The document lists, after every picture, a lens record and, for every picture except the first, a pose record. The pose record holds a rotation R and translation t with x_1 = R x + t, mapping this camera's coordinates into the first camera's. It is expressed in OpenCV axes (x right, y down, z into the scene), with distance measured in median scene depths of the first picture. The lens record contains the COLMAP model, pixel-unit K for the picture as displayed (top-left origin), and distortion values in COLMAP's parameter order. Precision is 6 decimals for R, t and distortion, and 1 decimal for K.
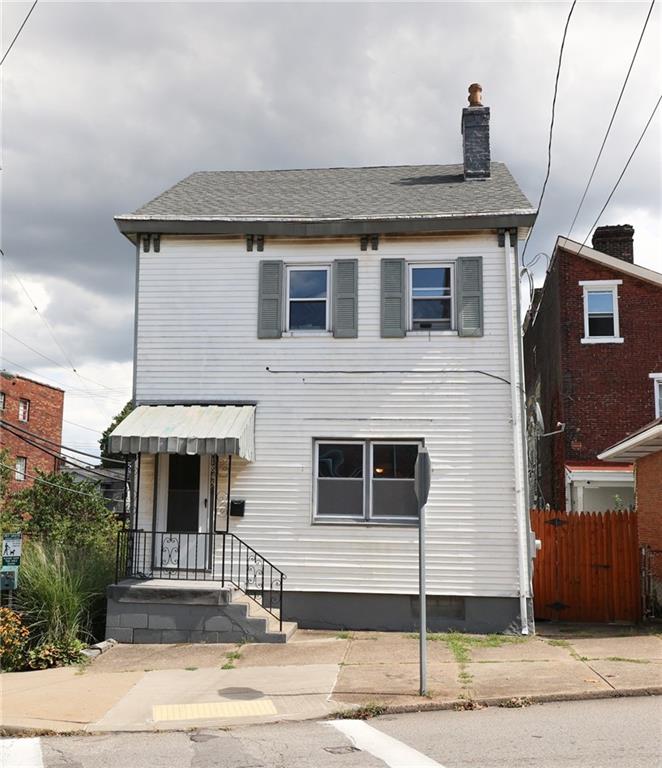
lens RADIAL K [[883.5, 0, 309.0], [0, 883.5, 394.4], [0, 0, 1]] dist [0.044606, 0.000000]
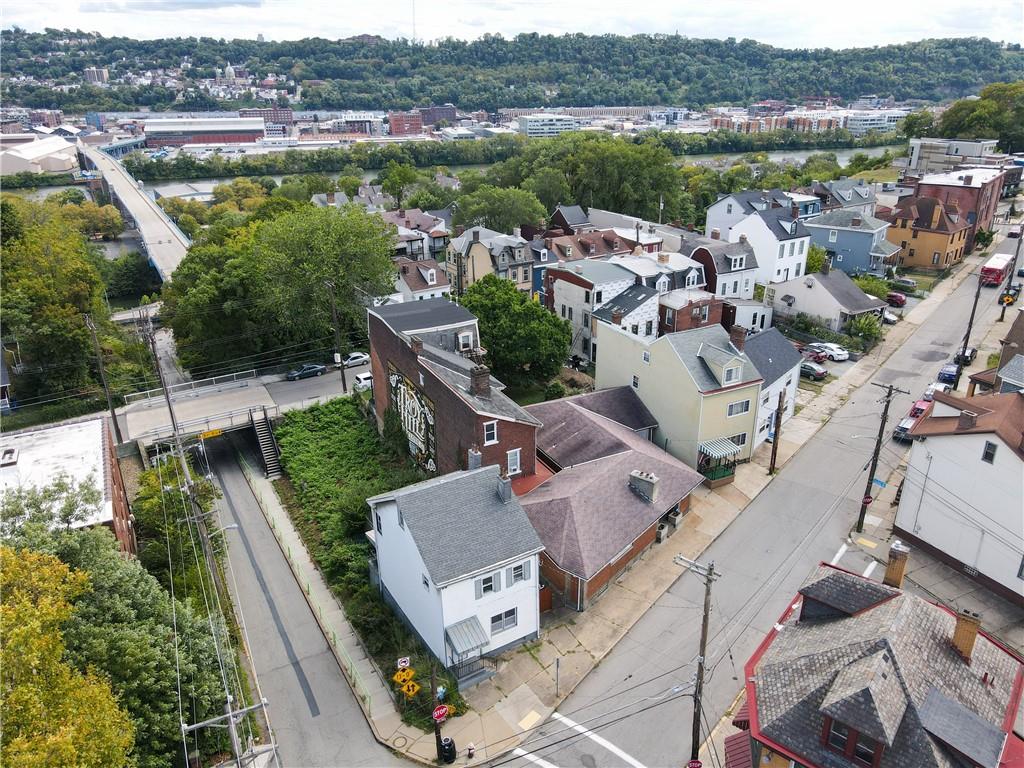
lens RADIAL K [[749.5, 0, 514.1], [0, 749.5, 388.1], [0, 0, 1]] dist [0.005759, 0.017846]
pose [[0.788058, -0.259526, 0.558221, -1.357266], [-0.064667, 0.866874, 0.494316, -2.232073], [-0.612195, -0.425648, 0.666364, -0.675789]]
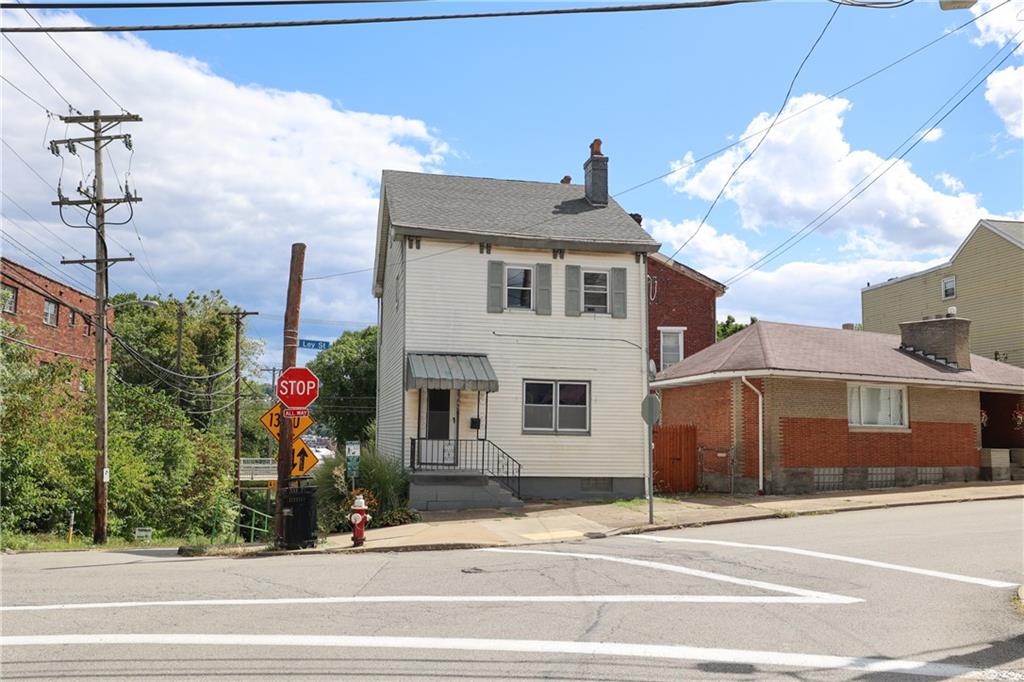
lens RADIAL K [[864.3, 0, 504.4], [0, 864.3, 340.5], [0, 0, 1]] dist [0.056273, 0.004793]
pose [[0.949675, 0.033386, 0.311453, -0.496336], [-0.046974, 0.998239, 0.036227, -0.070762], [-0.309695, -0.049034, 0.949571, -0.425972]]
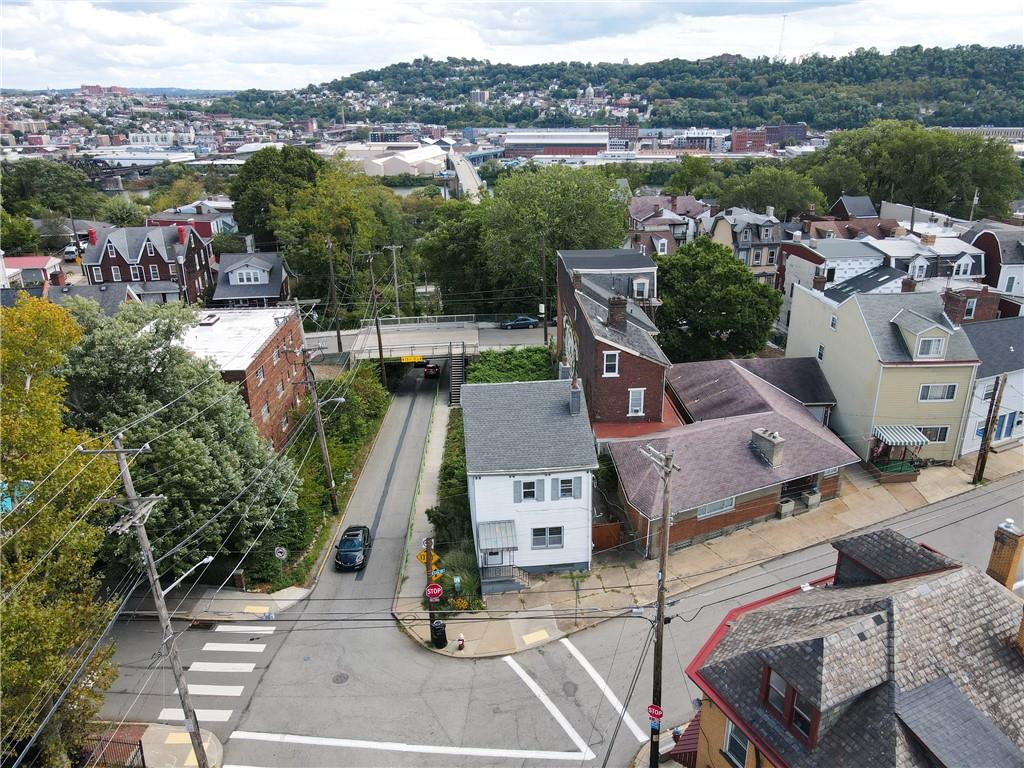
lens RADIAL K [[749.5, 0, 513.9], [0, 749.5, 389.1], [0, 0, 1]] dist [0.005759, 0.017846]
pose [[0.974395, -0.105027, 0.198808, -0.566663], [-0.005145, 0.873555, 0.486698, -1.782730], [-0.224786, -0.475259, 0.850647, -1.151681]]
